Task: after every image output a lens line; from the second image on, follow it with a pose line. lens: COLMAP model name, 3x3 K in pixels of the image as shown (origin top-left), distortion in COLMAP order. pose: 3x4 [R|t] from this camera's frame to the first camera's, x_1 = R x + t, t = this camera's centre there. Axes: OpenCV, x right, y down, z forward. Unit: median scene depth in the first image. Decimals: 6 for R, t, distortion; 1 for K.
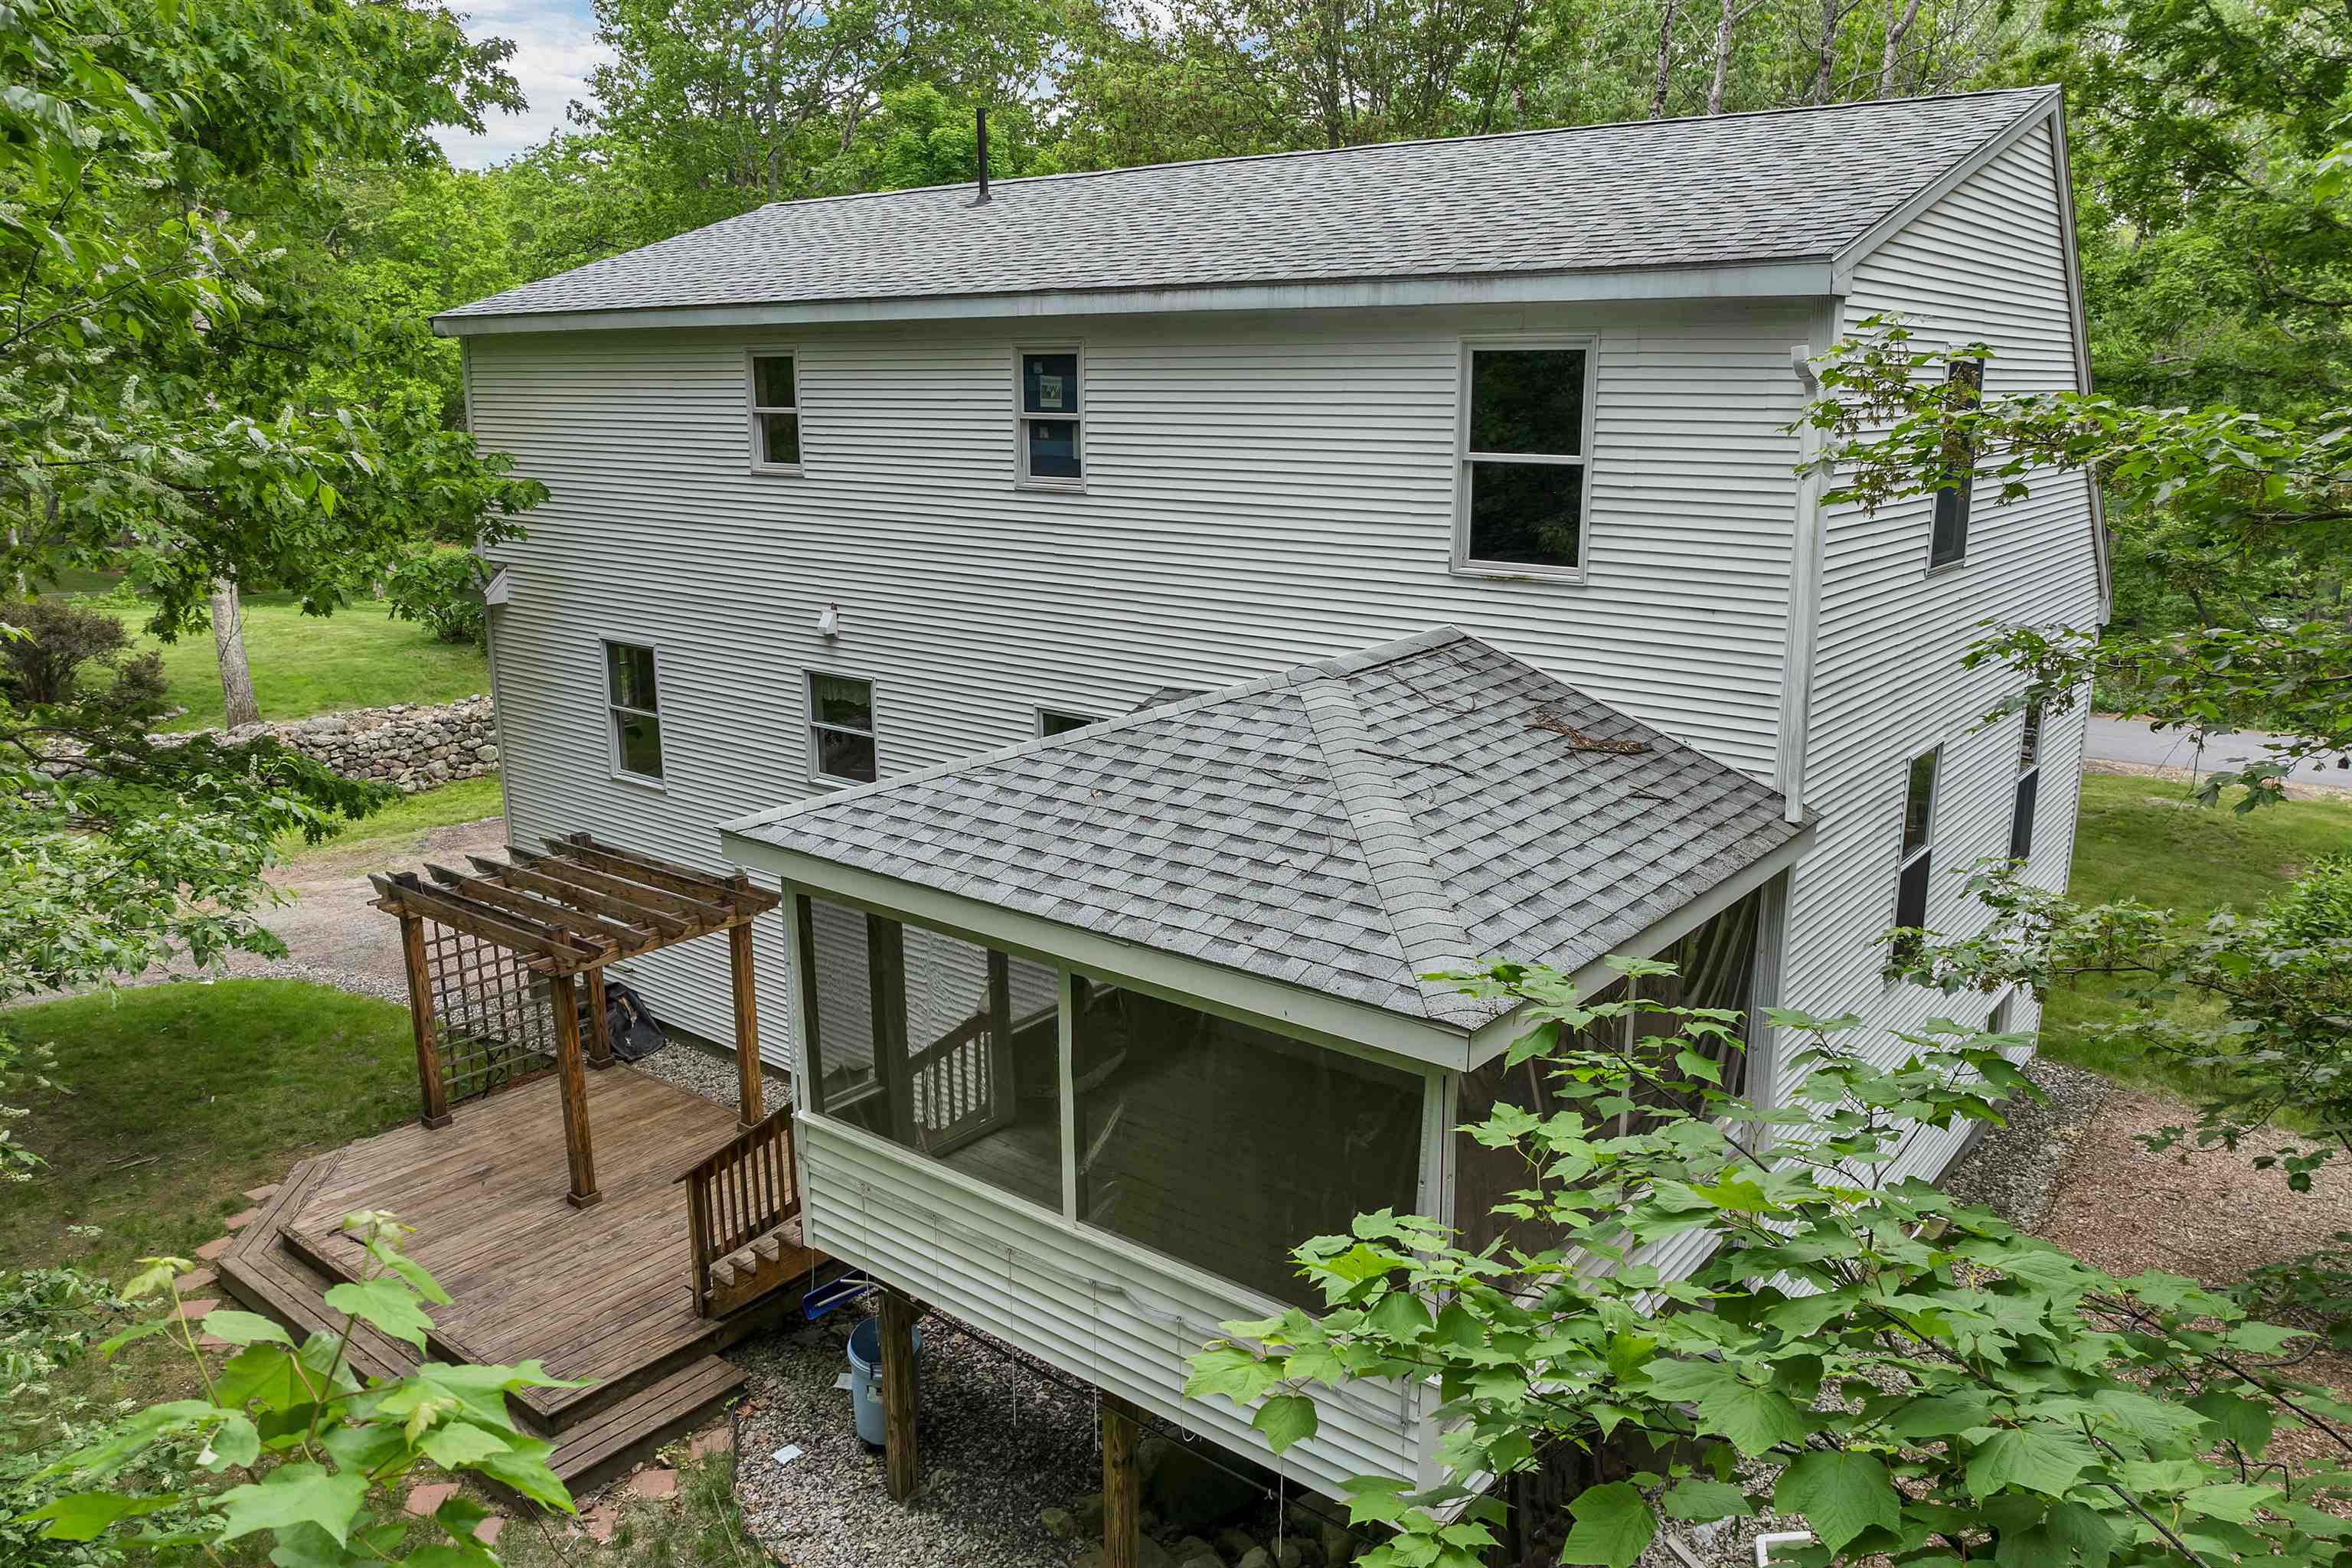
lens RADIAL K [[1683.0, 0, 1163.9], [0, 1683.0, 798.3], [0, 0, 1]] dist [-0.034748, -0.004735]
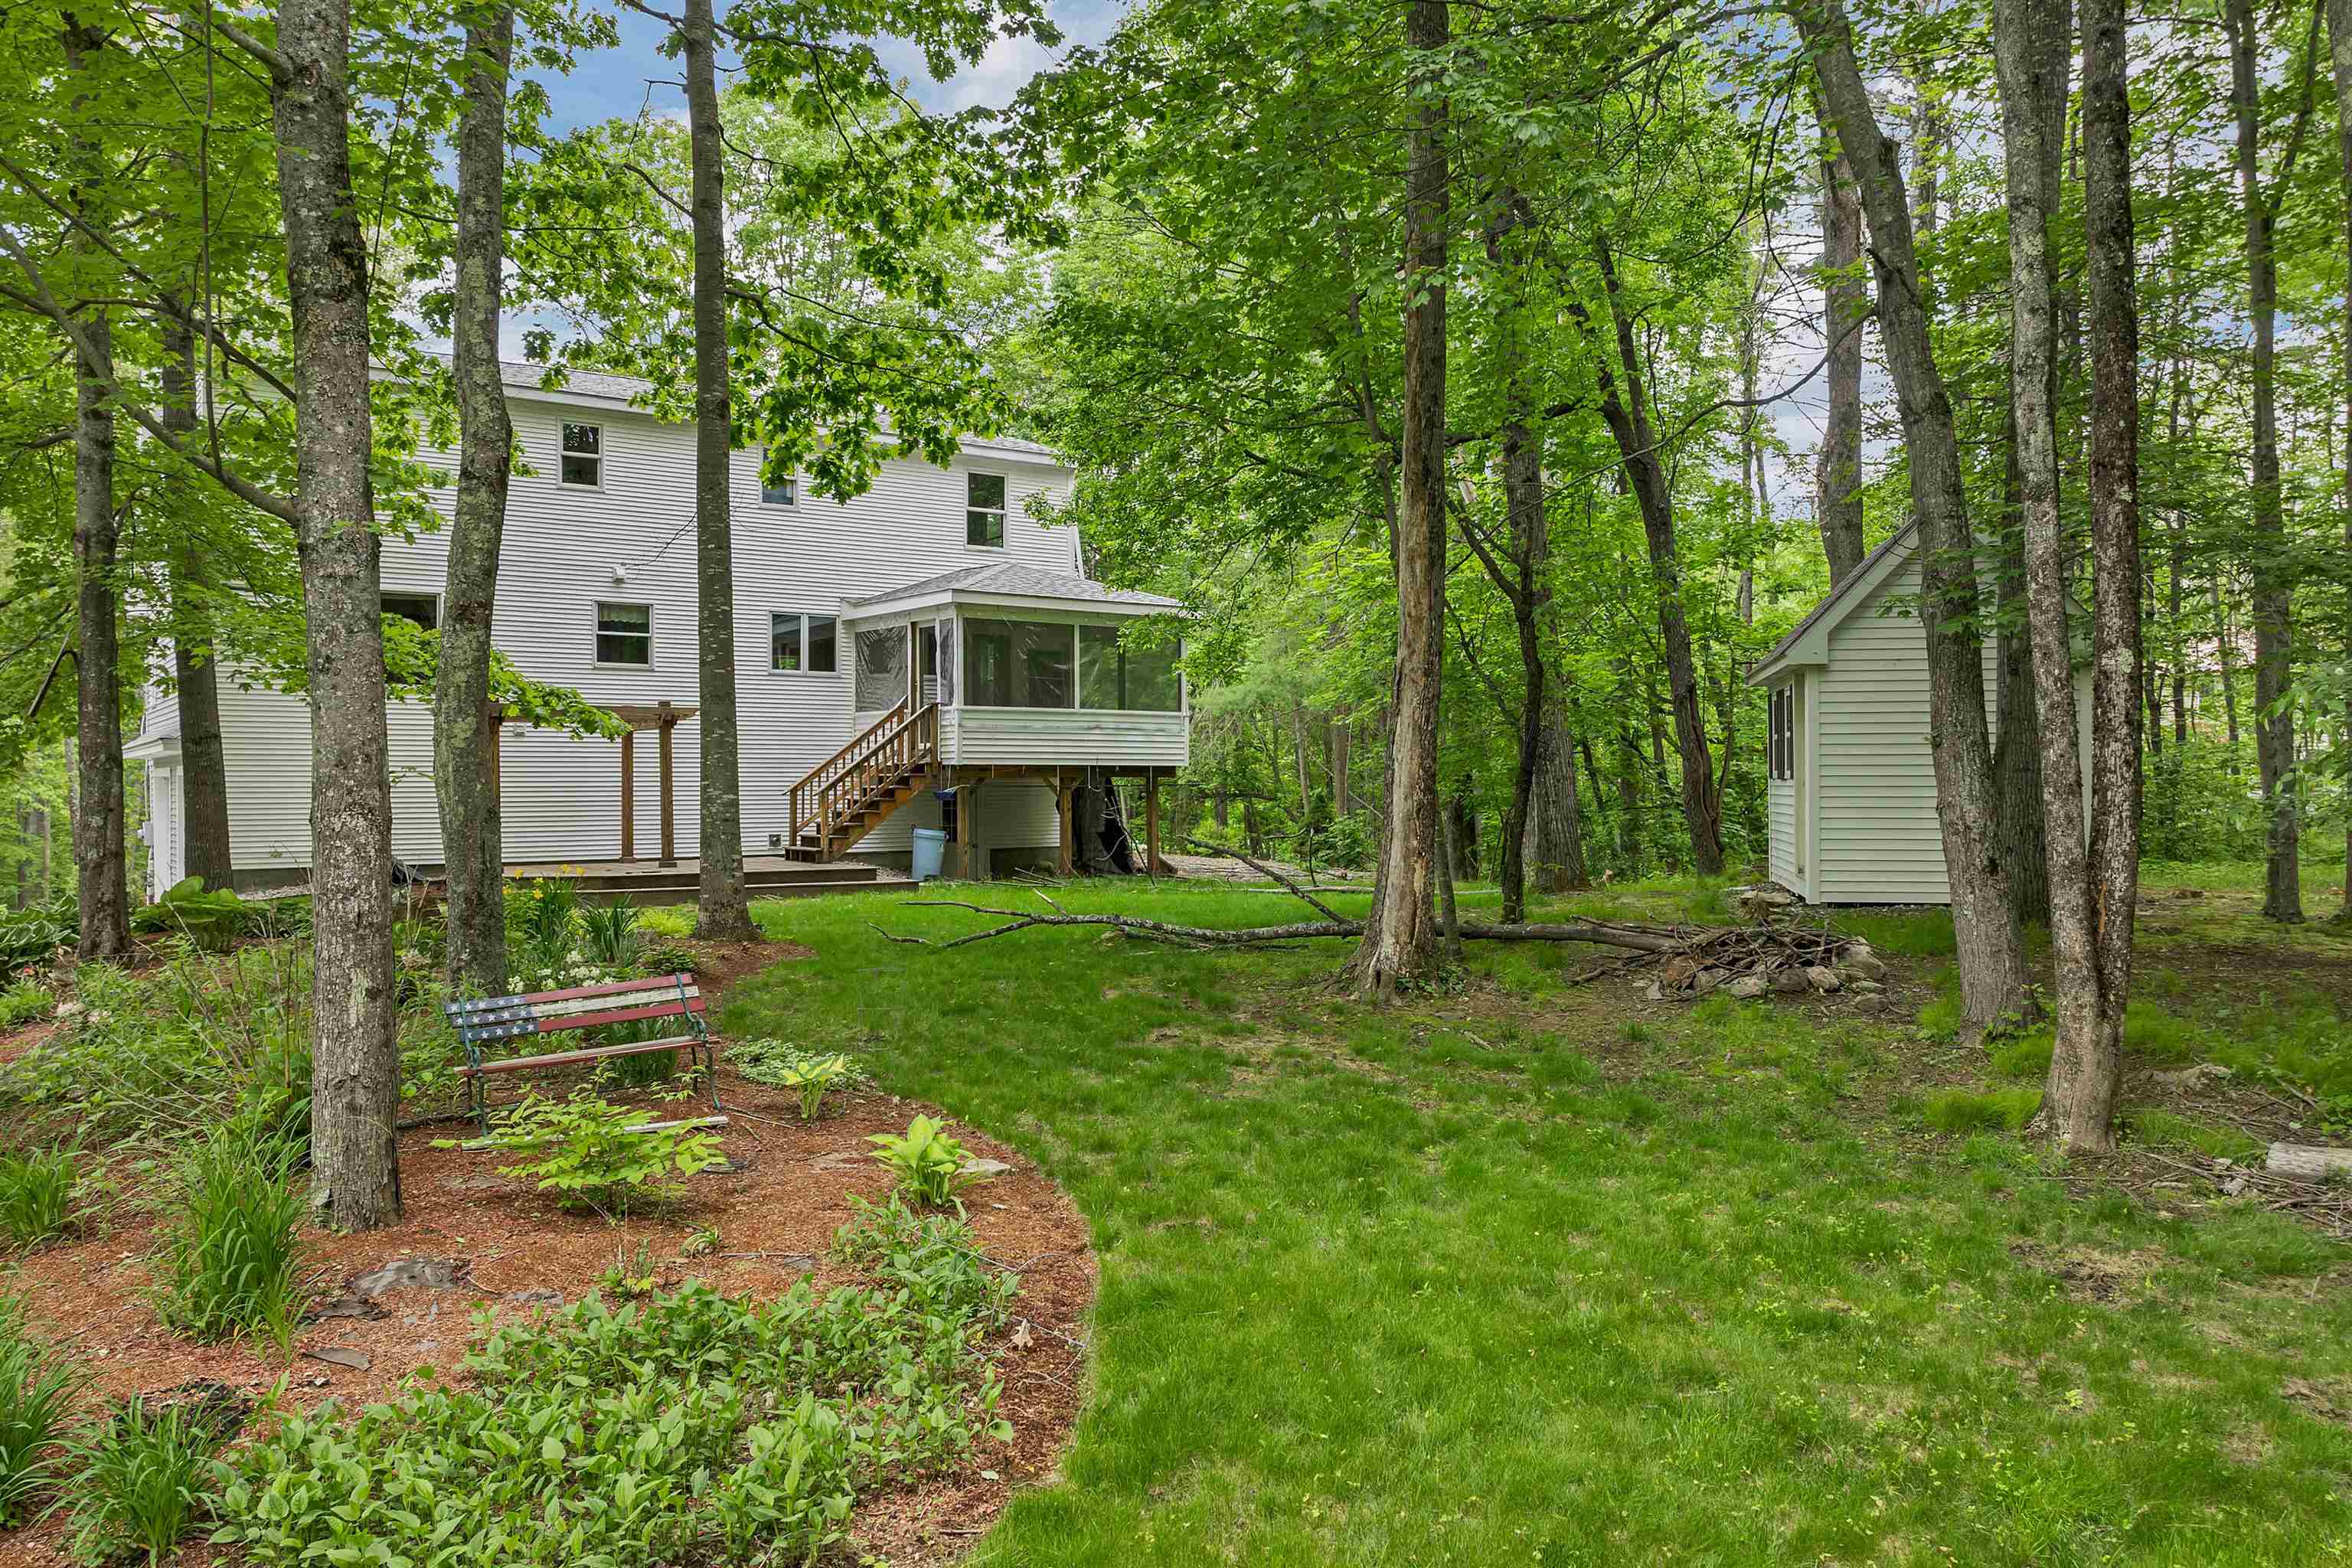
lens RADIAL K [[1683.0, 0, 1163.9], [0, 1683.0, 798.3], [0, 0, 1]] dist [-0.034748, -0.004735]
pose [[0.256142, -0.006284, 0.966619, -1.914530], [0.237433, 0.969753, -0.056612, 0.394477], [-0.937026, 0.244008, 0.249886, 0.075330]]
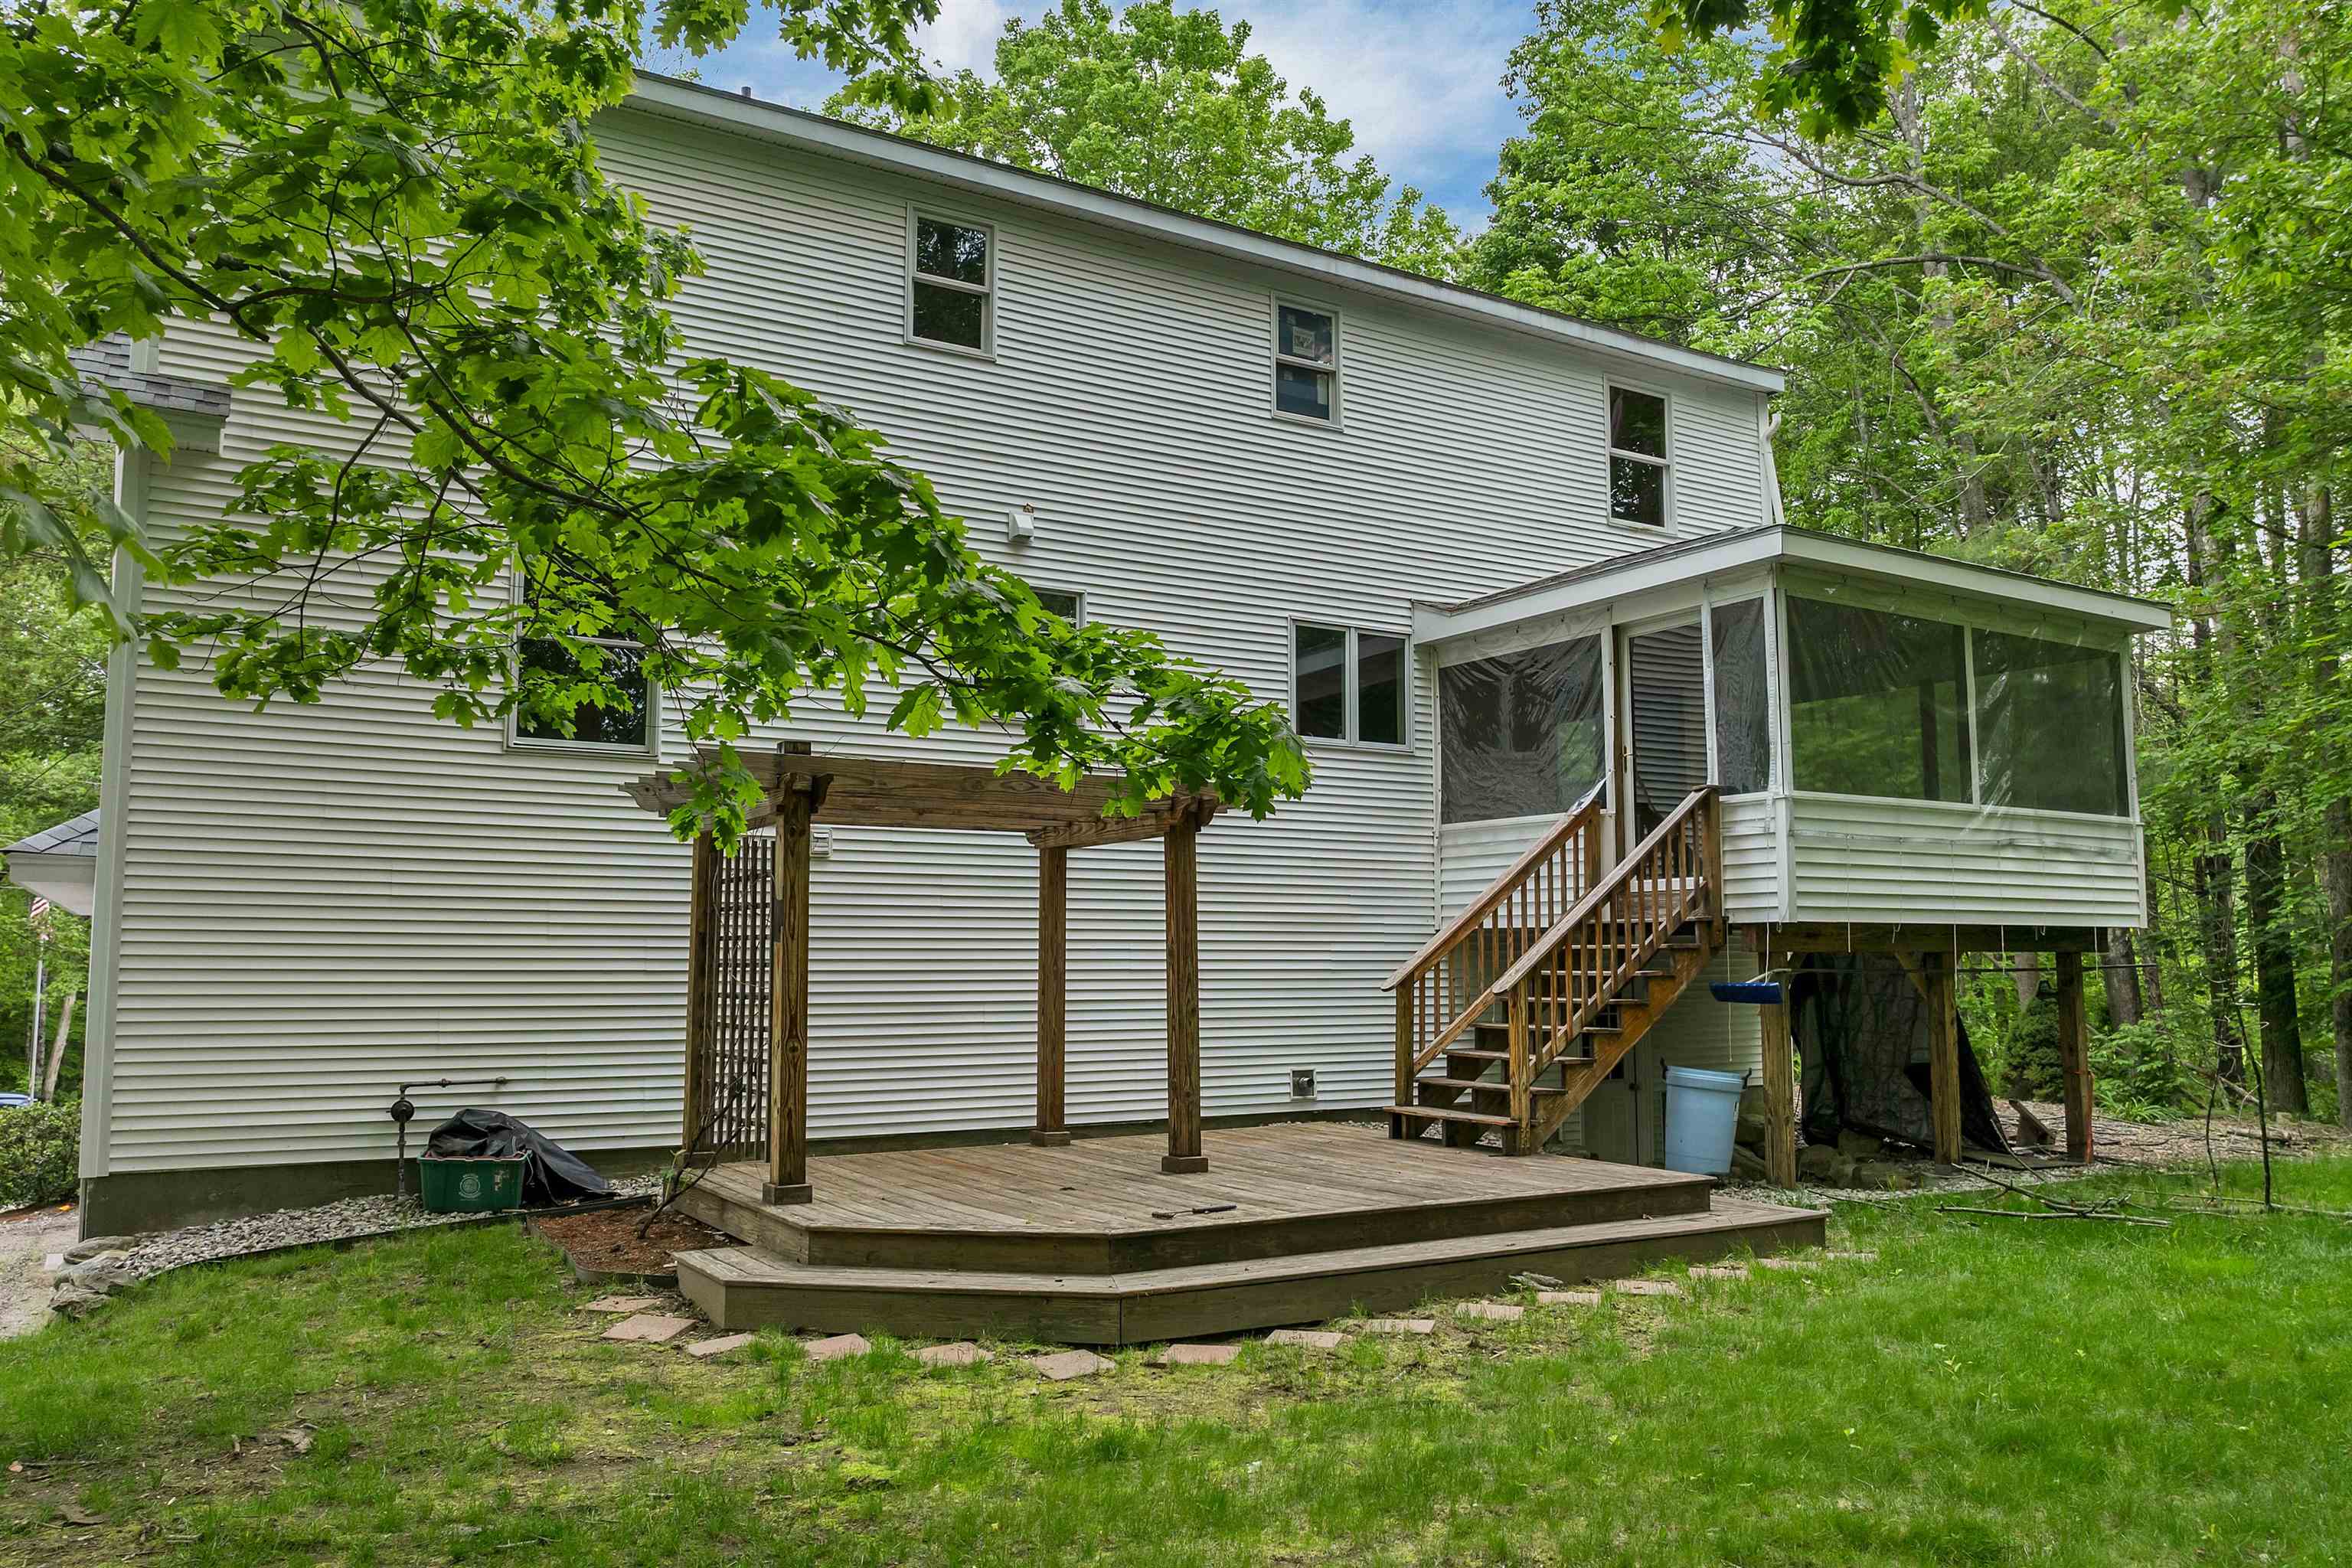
lens RADIAL K [[1687.7, 0, 1176.0], [0, 1687.7, 784.0], [0, 0, 1]] dist [-0.037532, -0.005773]
pose [[0.332467, 0.103539, 0.937414, -1.042391], [0.230768, 0.954810, -0.187305, 0.216776], [-0.914446, 0.278598, 0.293550, 0.766701]]
